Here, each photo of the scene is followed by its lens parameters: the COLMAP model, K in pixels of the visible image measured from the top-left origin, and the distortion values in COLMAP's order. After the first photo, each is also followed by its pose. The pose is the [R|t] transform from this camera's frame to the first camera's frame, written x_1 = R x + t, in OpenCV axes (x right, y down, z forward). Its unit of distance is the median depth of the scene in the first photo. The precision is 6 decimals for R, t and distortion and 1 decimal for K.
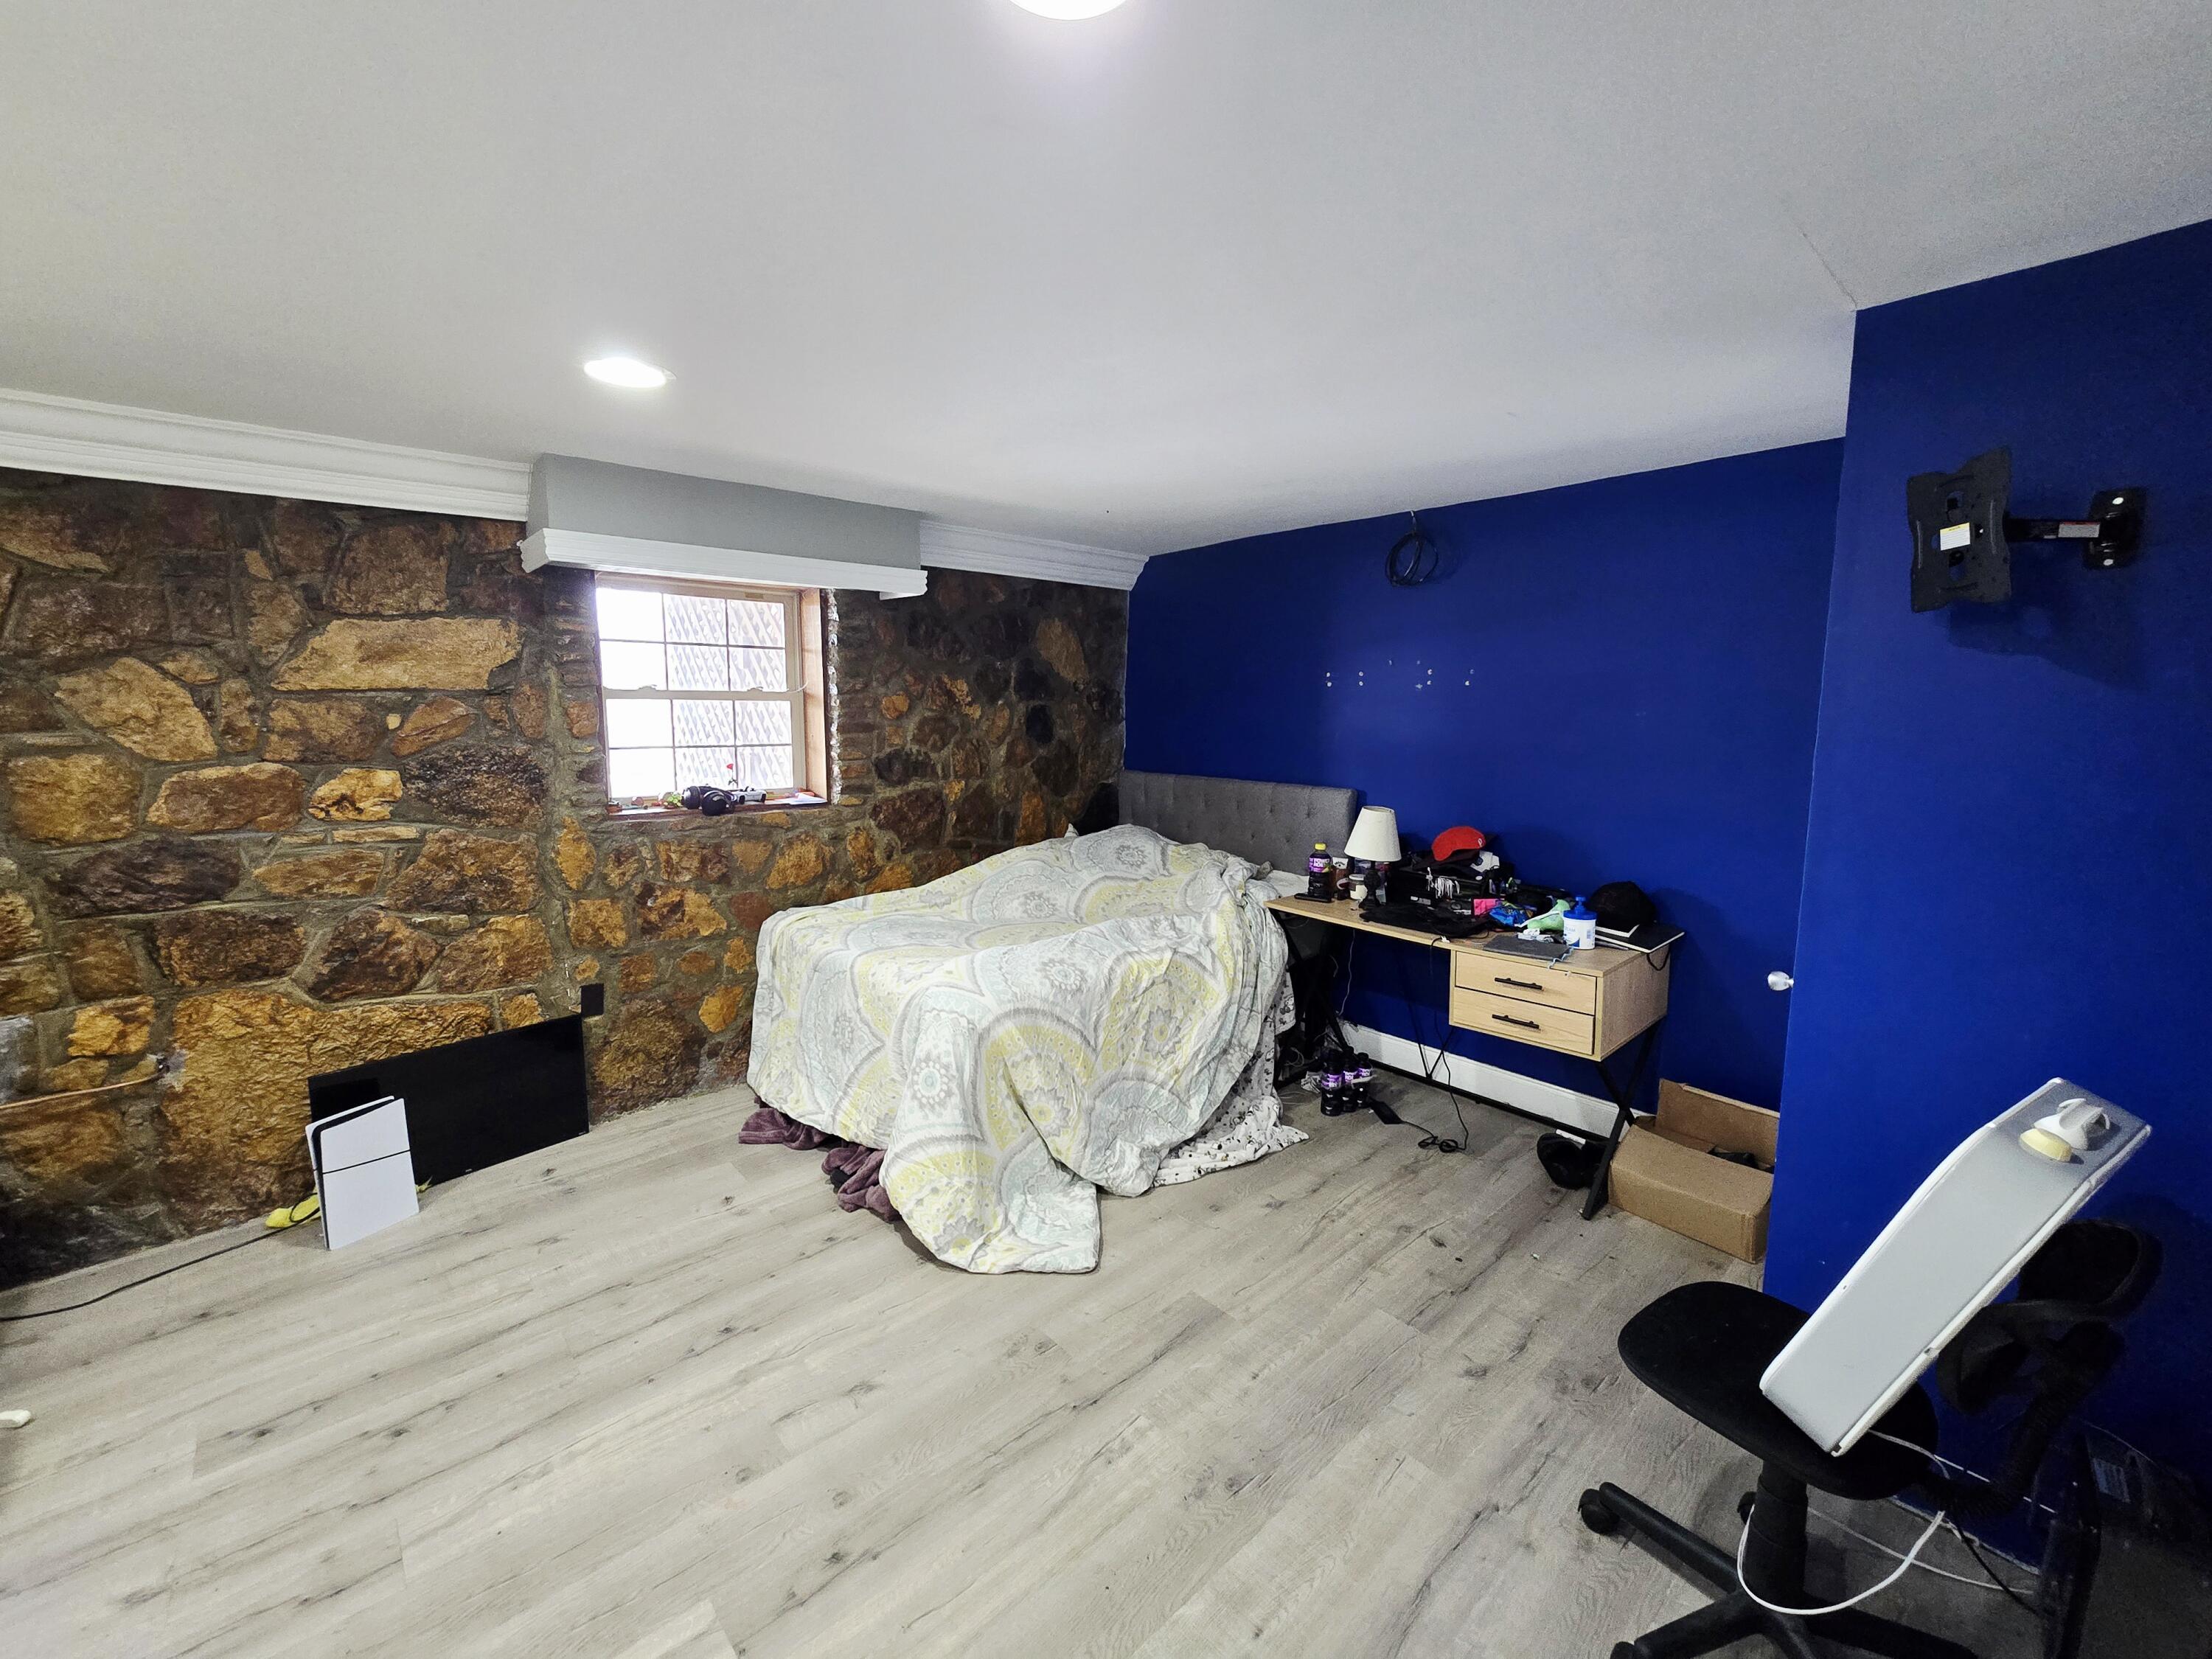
lens RADIAL K [[940.4, 0, 1104.9], [0, 940.4, 820.4], [0, 0, 1]] dist [0.003524, -0.005685]
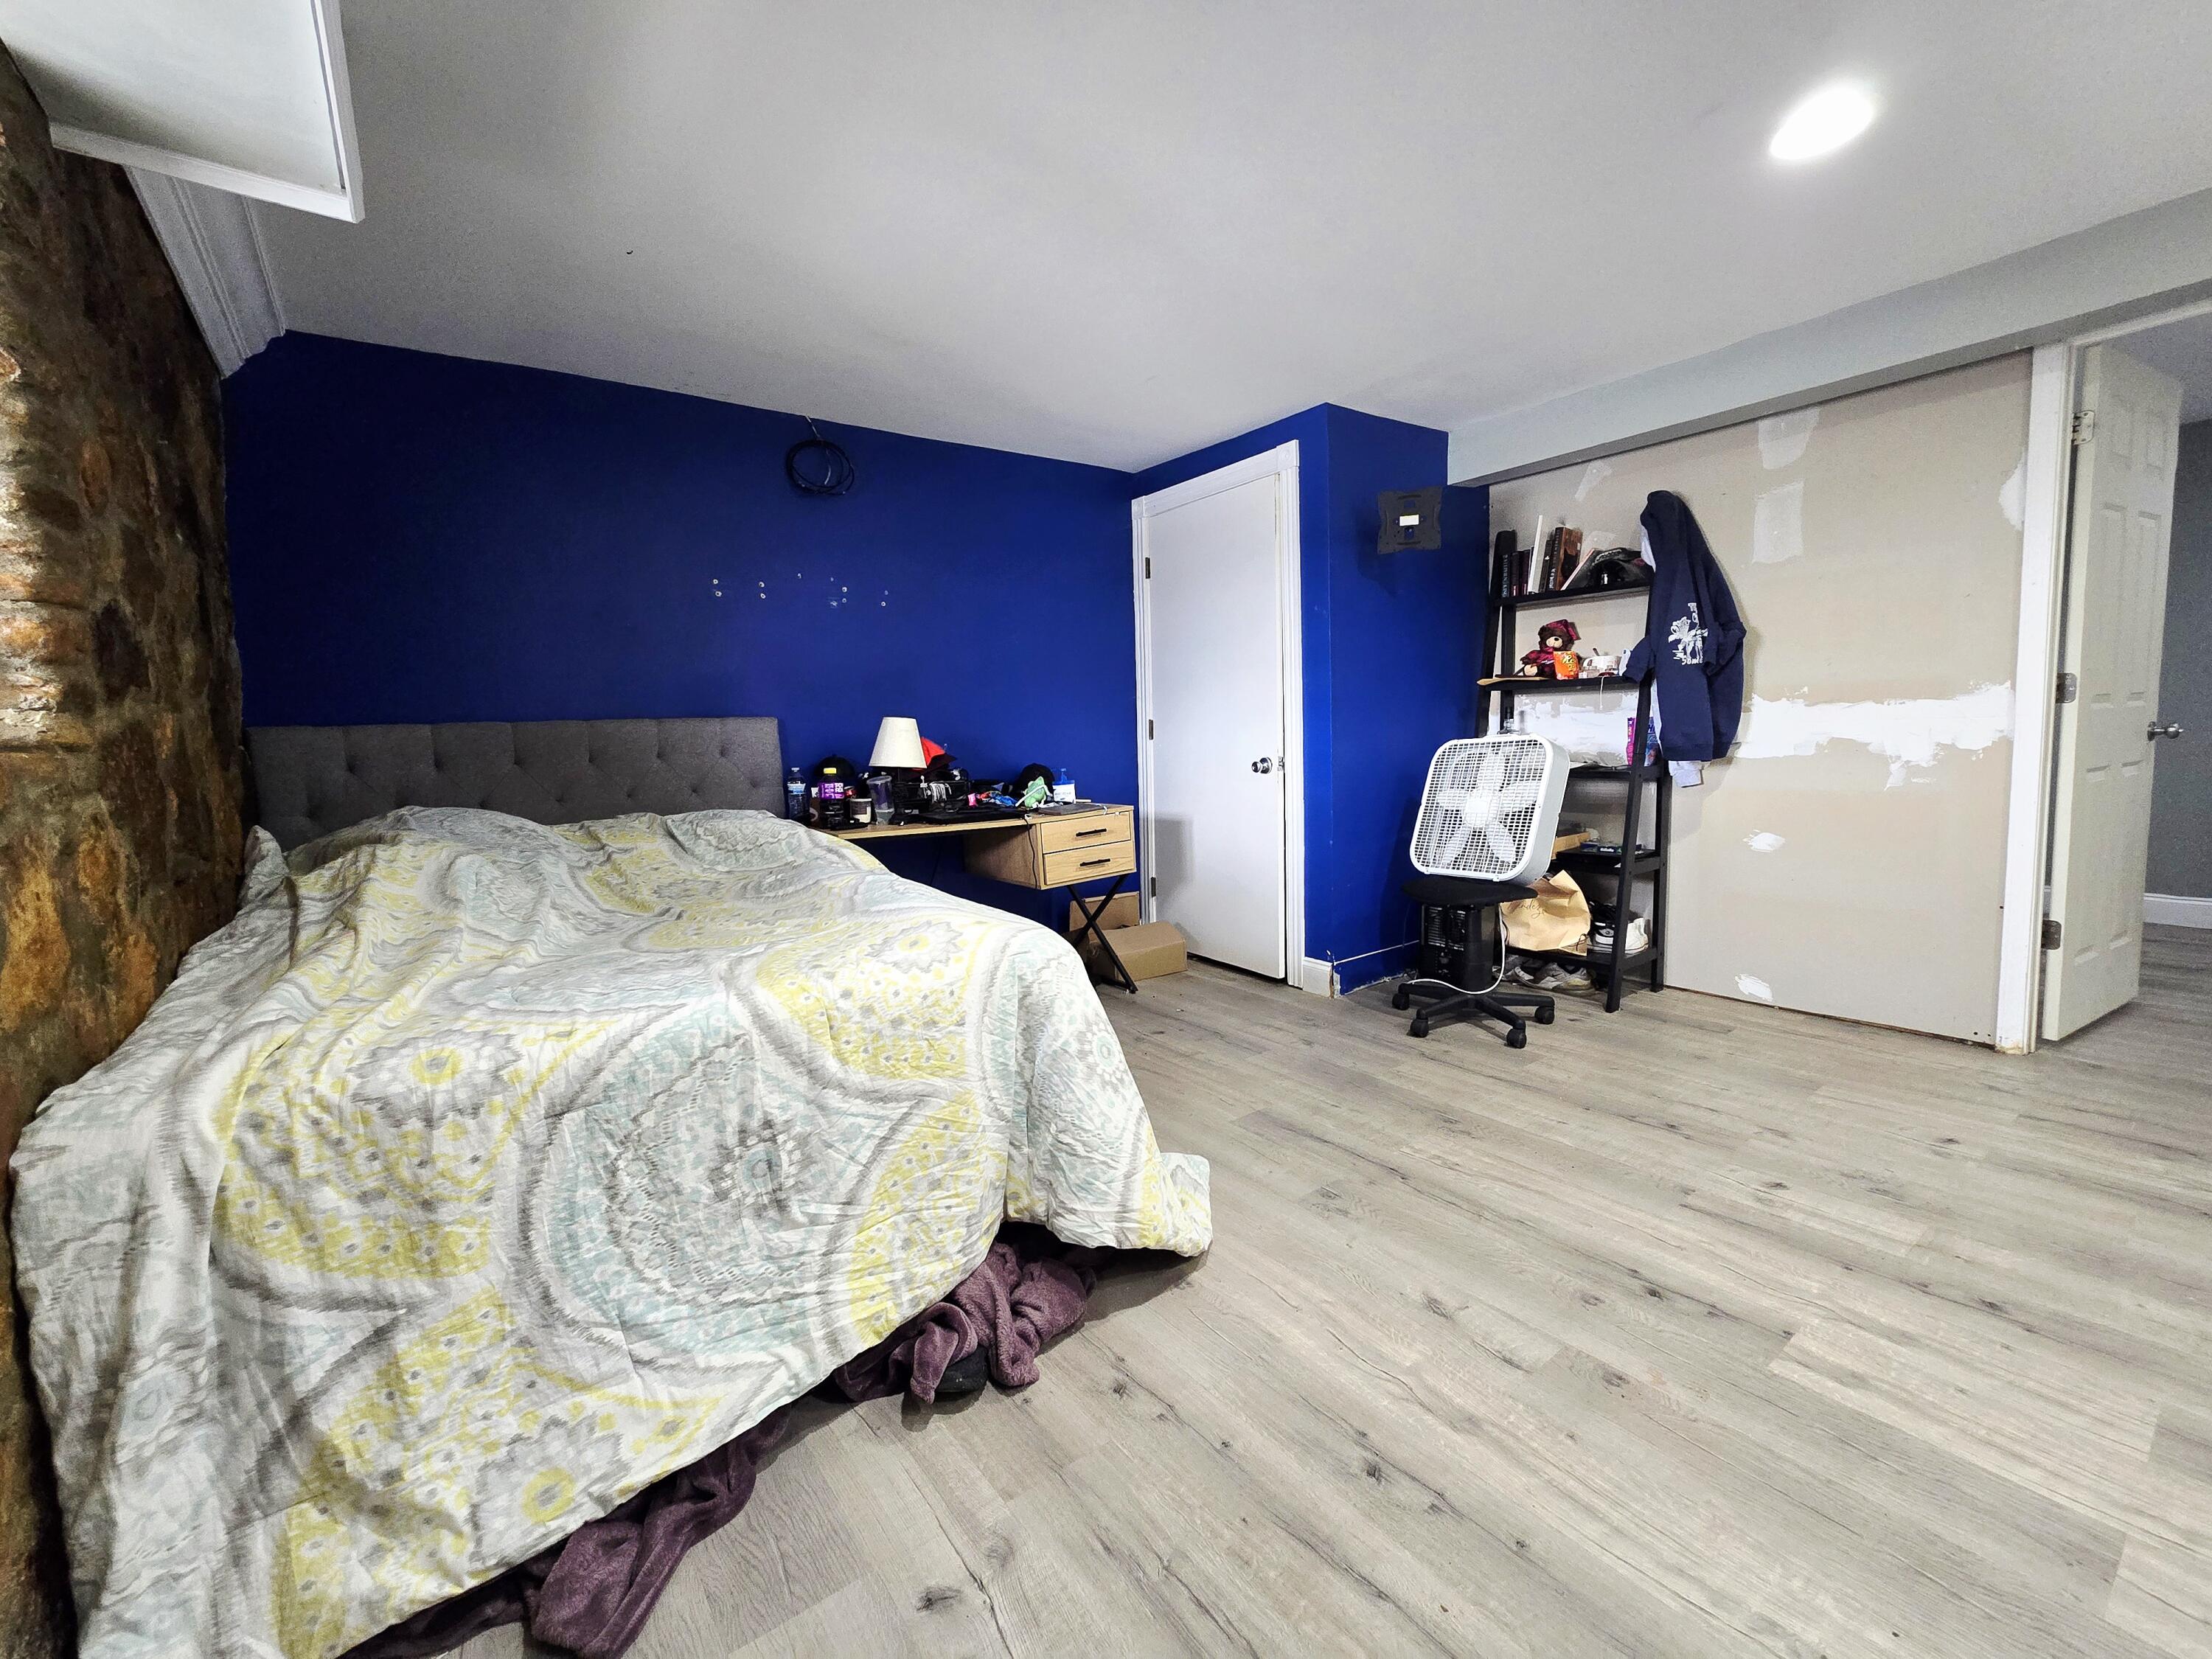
lens RADIAL K [[940.4, 0, 1104.9], [0, 940.4, 820.4], [0, 0, 1]] dist [0.003524, -0.005685]
pose [[0.047205, -0.077724, 0.995857, -0.979390], [0.175141, 0.982168, 0.068354, 0.091213], [-0.983411, 0.171189, 0.059976, 1.098507]]
